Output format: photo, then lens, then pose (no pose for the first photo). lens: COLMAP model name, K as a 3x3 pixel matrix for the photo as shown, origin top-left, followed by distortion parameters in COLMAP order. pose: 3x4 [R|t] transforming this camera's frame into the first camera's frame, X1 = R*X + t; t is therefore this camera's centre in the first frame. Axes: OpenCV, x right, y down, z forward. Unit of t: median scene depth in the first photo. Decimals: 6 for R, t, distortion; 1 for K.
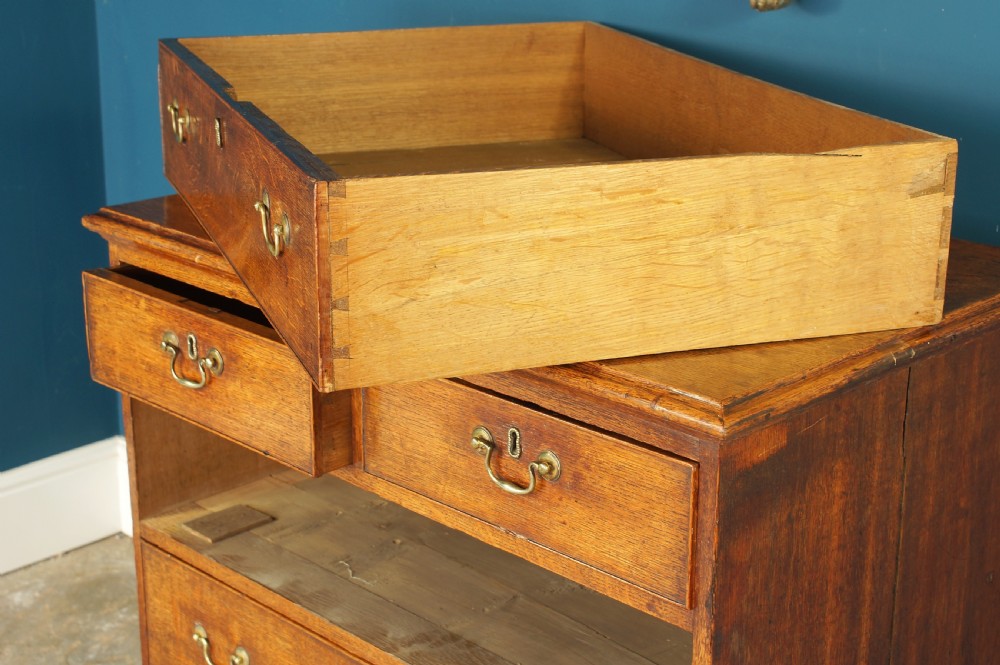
lens RADIAL K [[1668.3, 0, 490.7], [0, 1668.3, 331.5], [0, 0, 1]] dist [-0.068650, 0.000000]
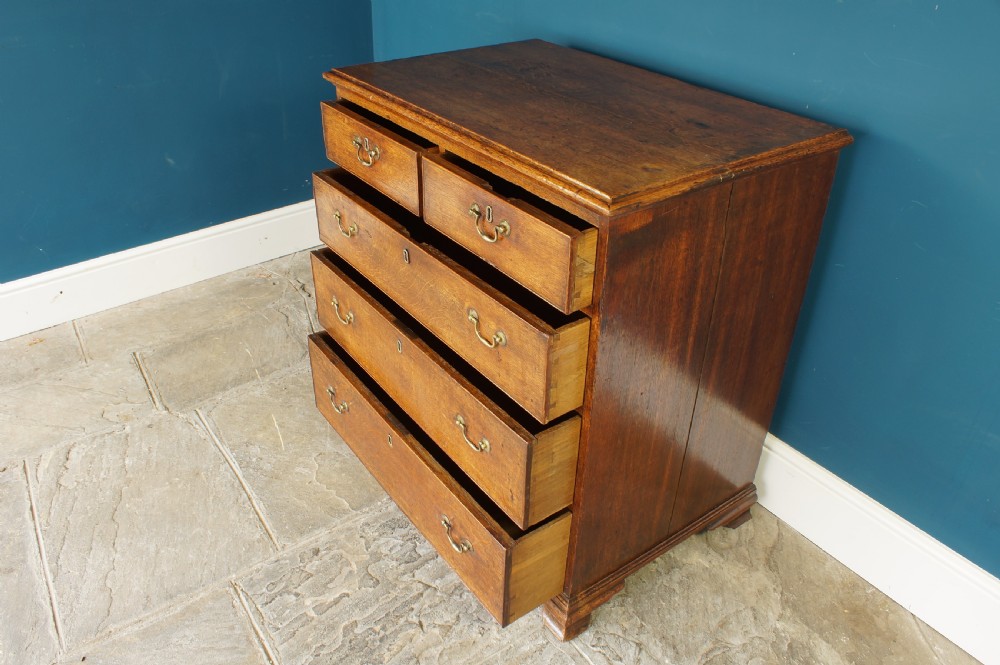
lens RADIAL K [[775.8, 0, 490.5], [0, 775.8, 340.8], [0, 0, 1]] dist [-0.154628, 0.117709]
pose [[0.988063, 0.090545, -0.124633, 0.109243], [-0.054390, 0.961971, 0.267680, -0.019856], [0.144131, -0.257706, 0.955413, 0.127628]]
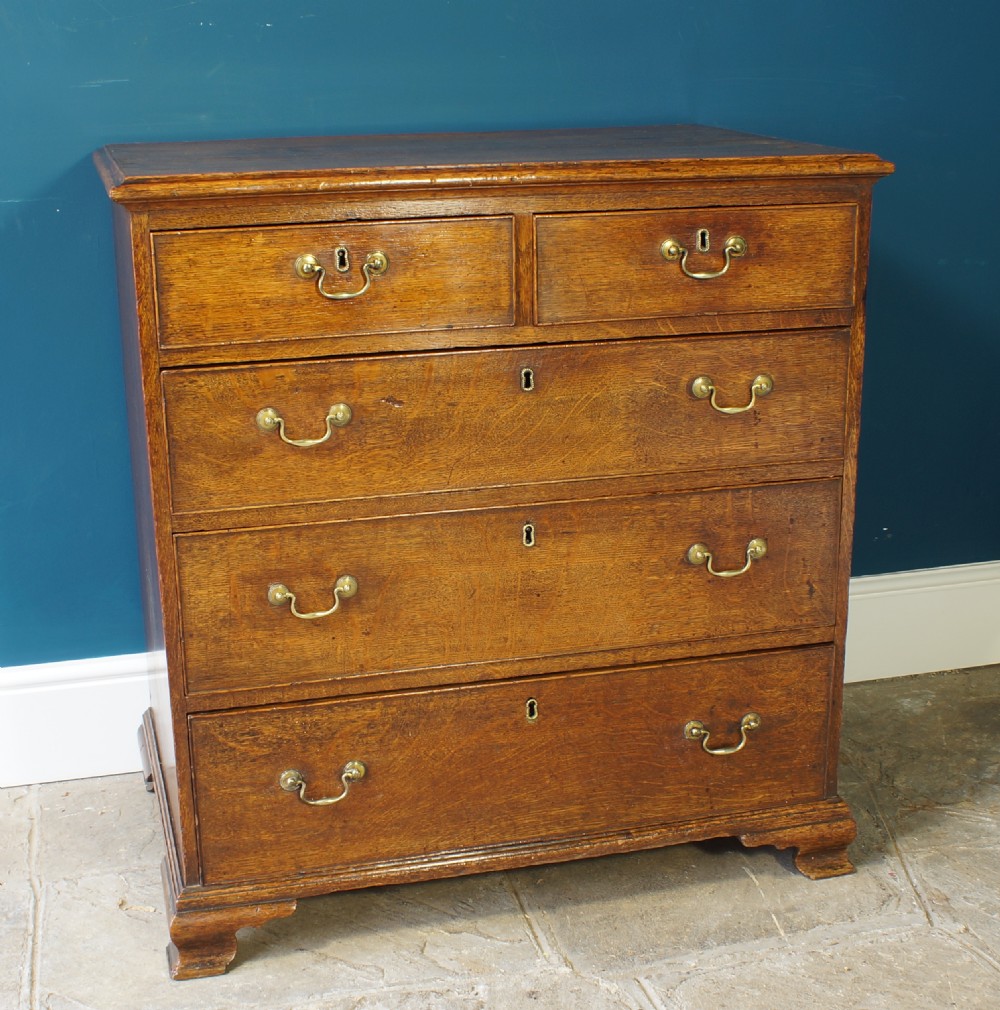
lens RADIAL K [[1580.0, 0, 480.0], [0, 1580.0, 543.5], [0, 0, 1]] dist [-0.113124, 0.000000]
pose [[0.492318, -0.266837, 0.828505, -1.169782], [0.279361, 0.949933, 0.139943, 0.069751], [-0.824367, 0.162555, 0.542214, 0.489146]]
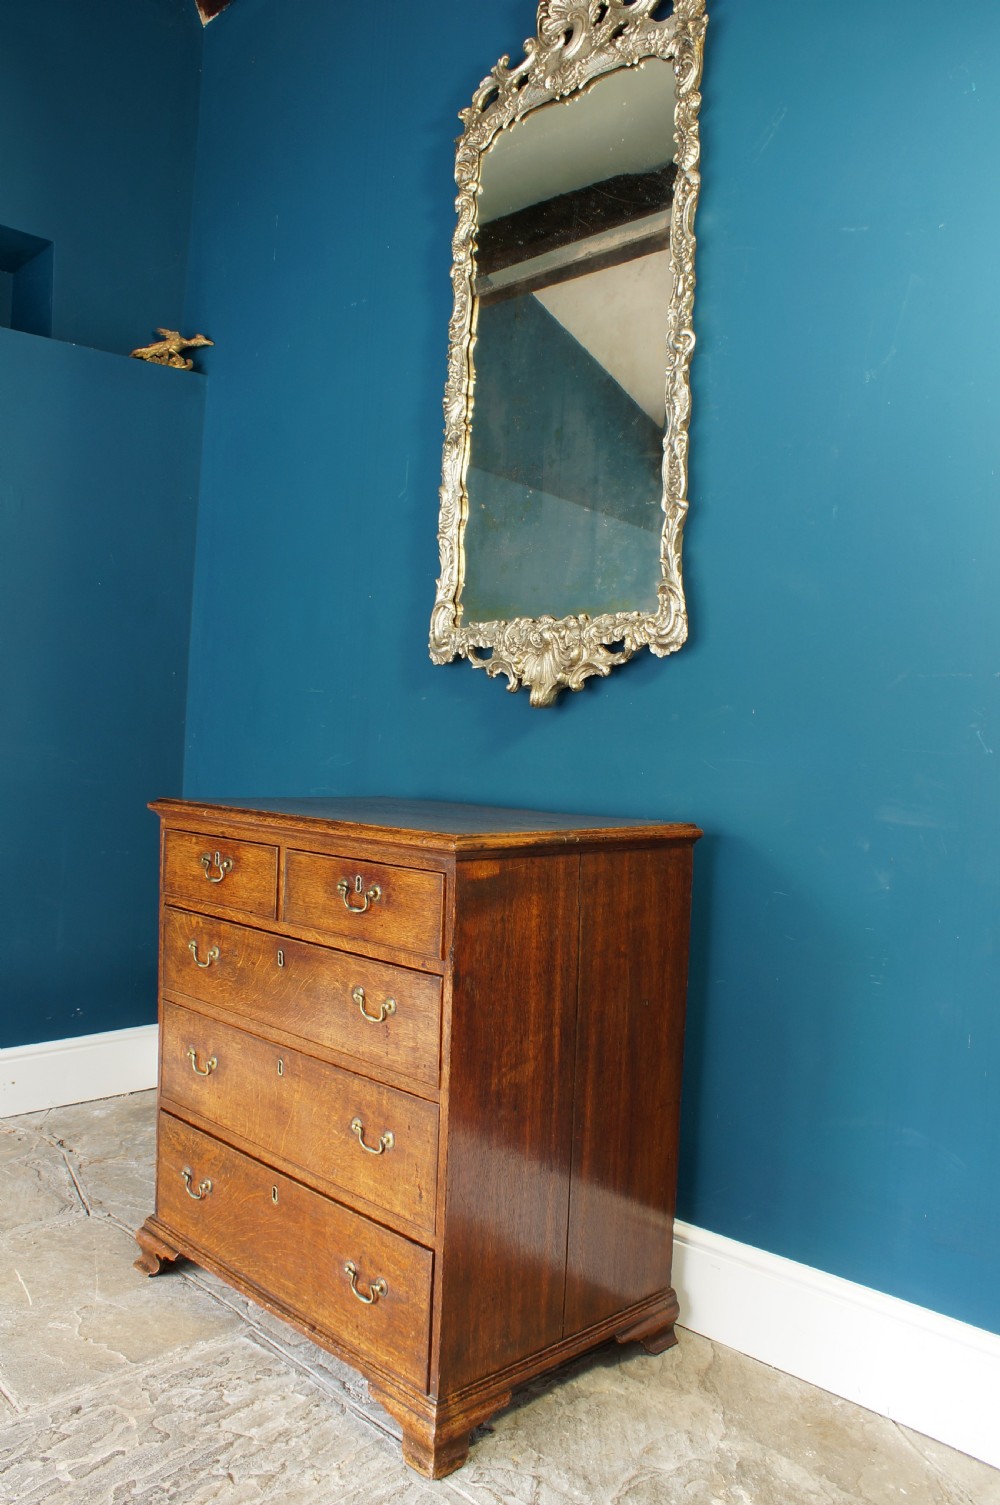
lens RADIAL K [[1167.6, 0, 505.2], [0, 1167.6, 740.5], [0, 0, 1]] dist [-0.154628, 0.117709]
pose [[0.999351, 0.034795, 0.009304, 0.152298], [-0.030292, 0.951722, -0.305463, 0.292270], [-0.019483, 0.304983, 0.952159, -0.245939]]
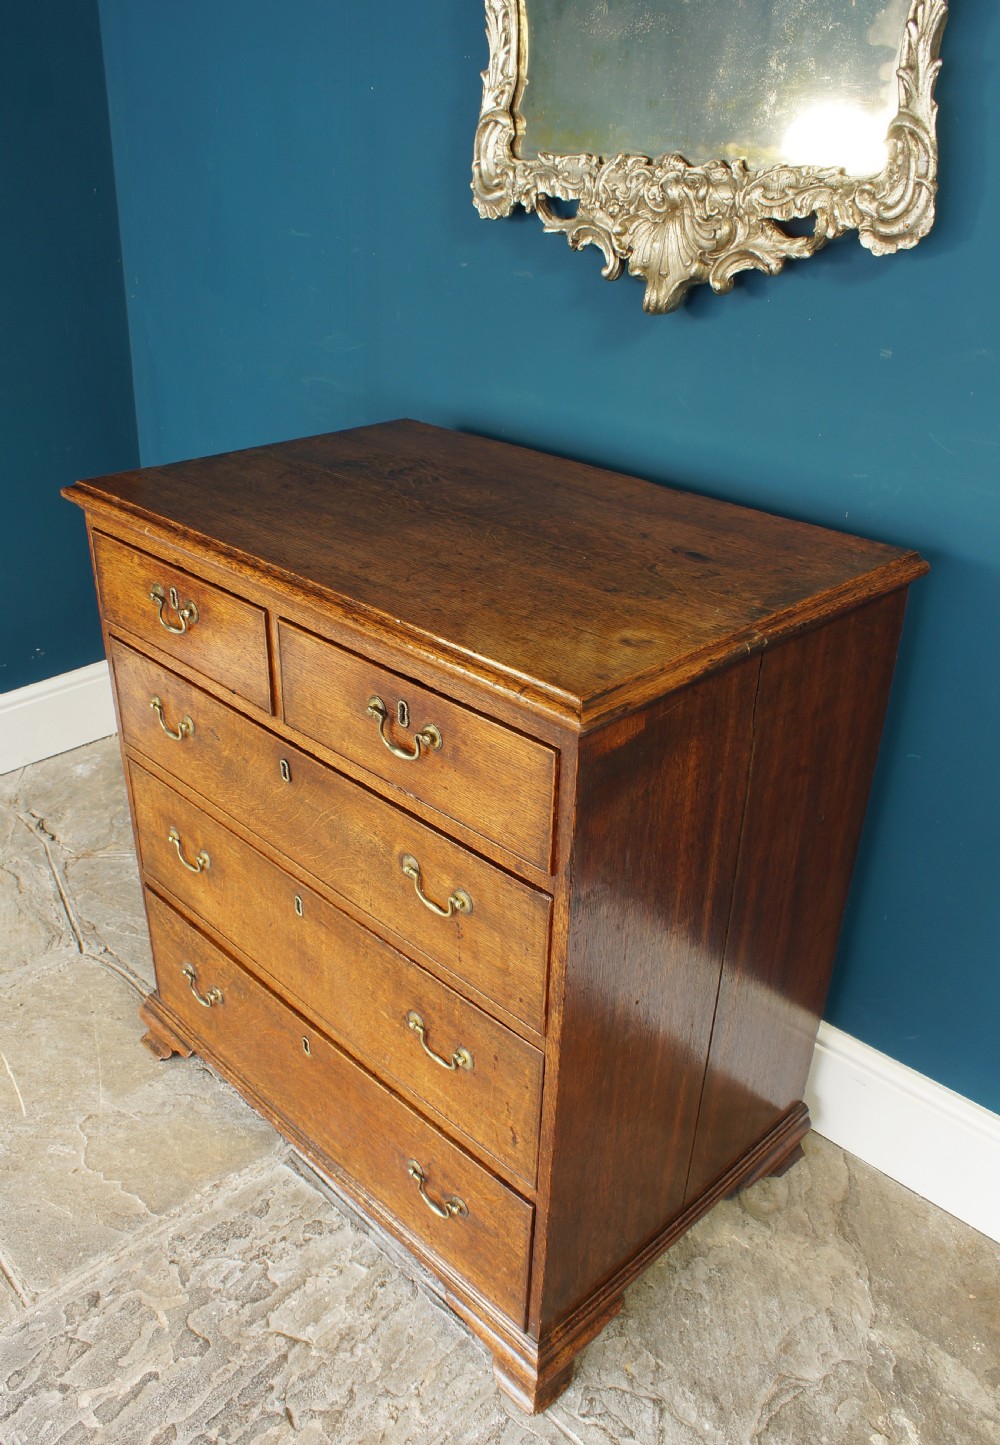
lens RADIAL K [[1164.8, 0, 504.1], [0, 1164.8, 744.7], [0, 0, 1]] dist [-0.155647, 0.120290]
pose [[0.999695, 0.015431, 0.019271, 0.065221], [-0.018630, 0.983726, 0.178704, -0.051363], [-0.016199, -0.179009, 0.983714, 0.230850]]
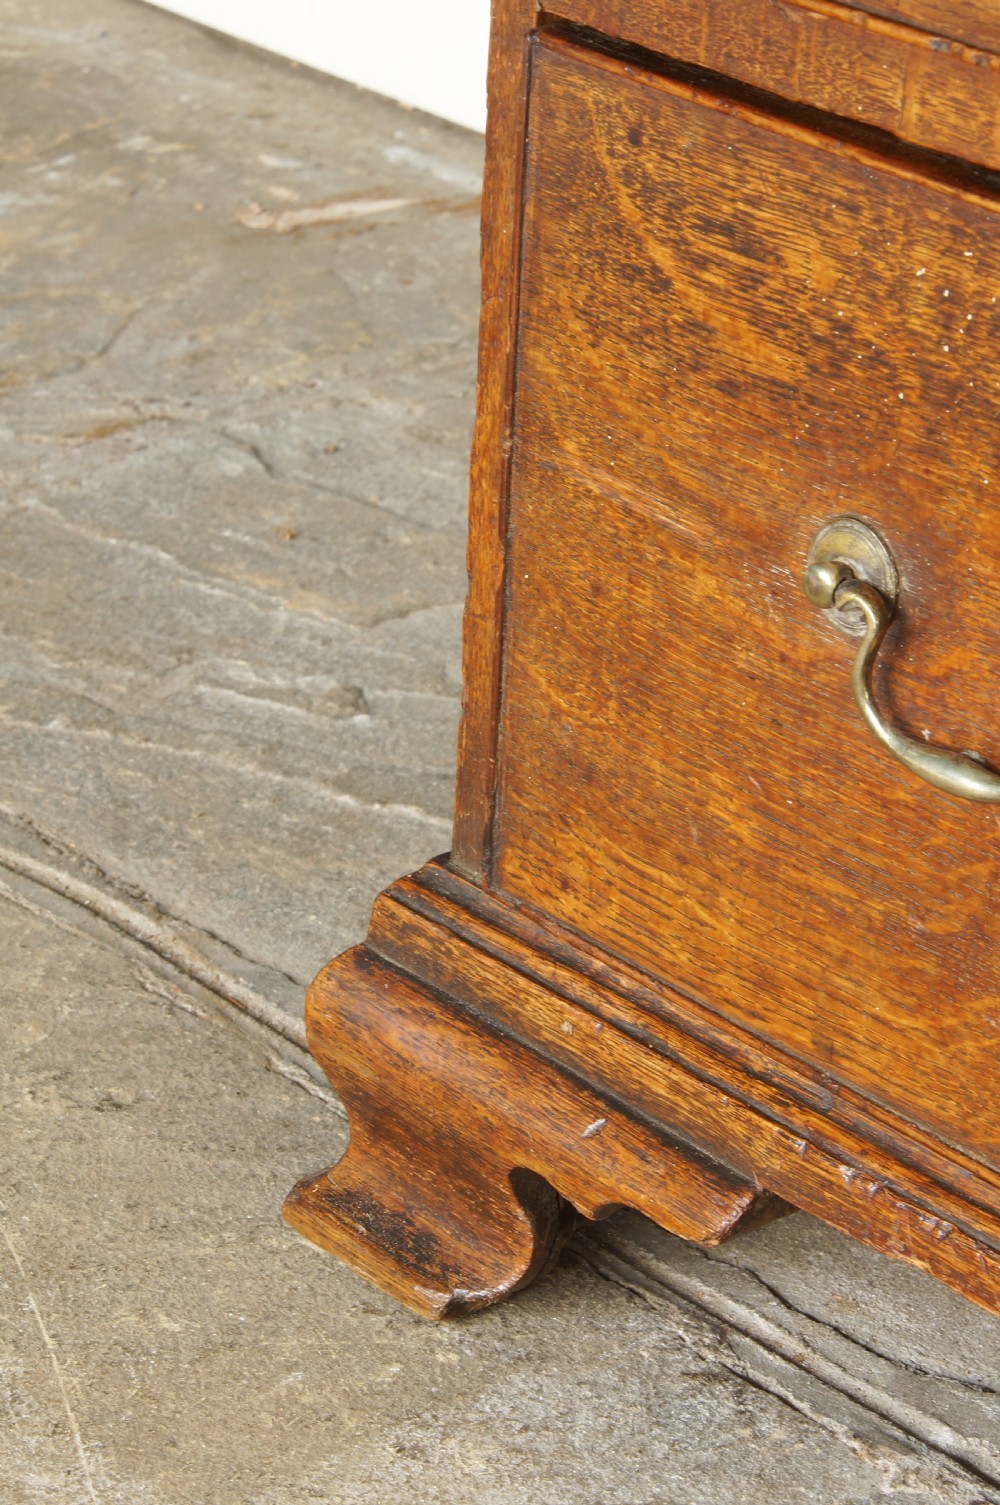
lens RADIAL K [[4246.9, 0, 500.5], [0, 4246.9, 742.7], [0, 0, 1]] dist [0.172282, 0.000000]
pose [[0.997952, 0.054892, -0.032830, -0.260632], [-0.049827, 0.989030, 0.139054, 0.329109], [0.040103, -0.137134, 0.989740, 0.705609]]
